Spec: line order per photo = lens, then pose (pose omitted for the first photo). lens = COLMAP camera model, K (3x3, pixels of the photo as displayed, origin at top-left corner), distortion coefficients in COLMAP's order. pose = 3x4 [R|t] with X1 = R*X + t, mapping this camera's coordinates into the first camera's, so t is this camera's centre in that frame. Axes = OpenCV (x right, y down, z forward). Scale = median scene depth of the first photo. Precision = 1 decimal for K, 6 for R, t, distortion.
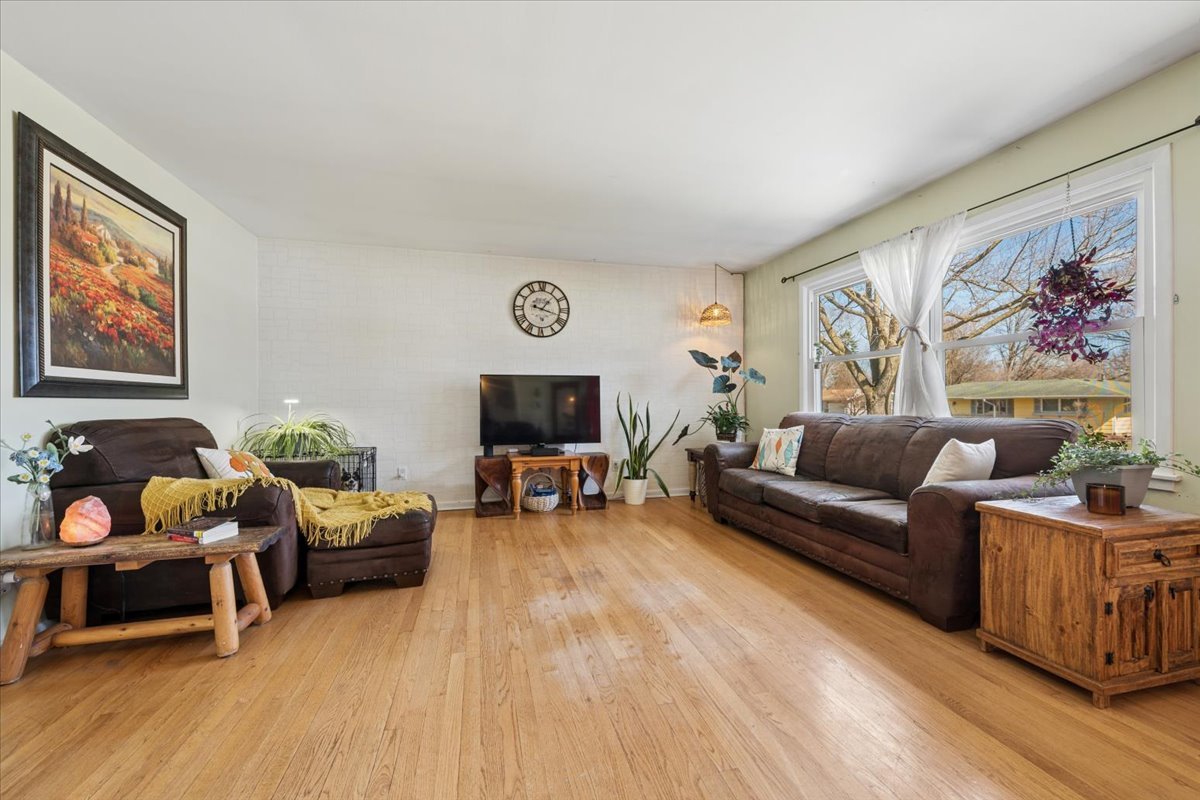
lens RADIAL K [[512.1, 0, 595.8], [0, 512.1, 392.1], [0, 0, 1]] dist [0.008958, -0.000887]
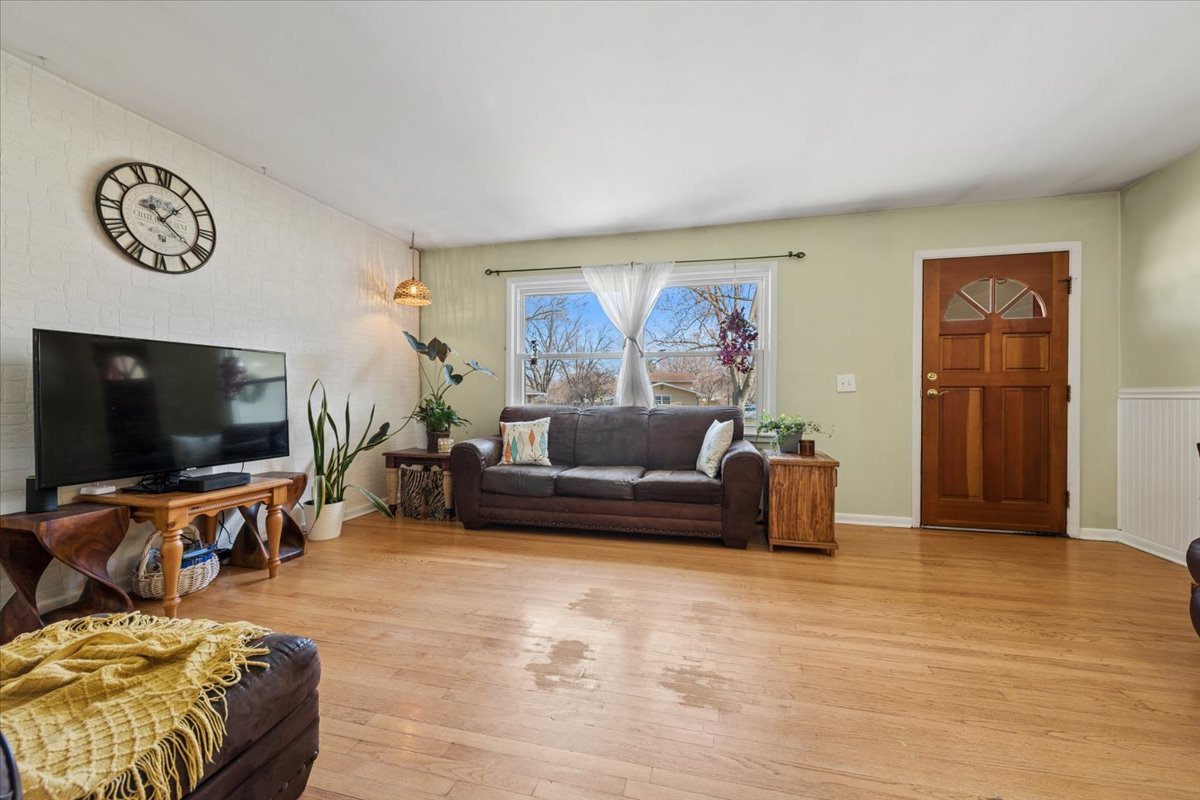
lens RADIAL K [[512.1, 0, 595.8], [0, 512.1, 392.1], [0, 0, 1]] dist [0.008958, -0.000887]
pose [[0.429153, 0.012068, 0.903151, -0.511584], [-0.019955, 0.999793, -0.003877, 0.014913], [-0.903012, -0.016358, 0.429305, 0.456339]]
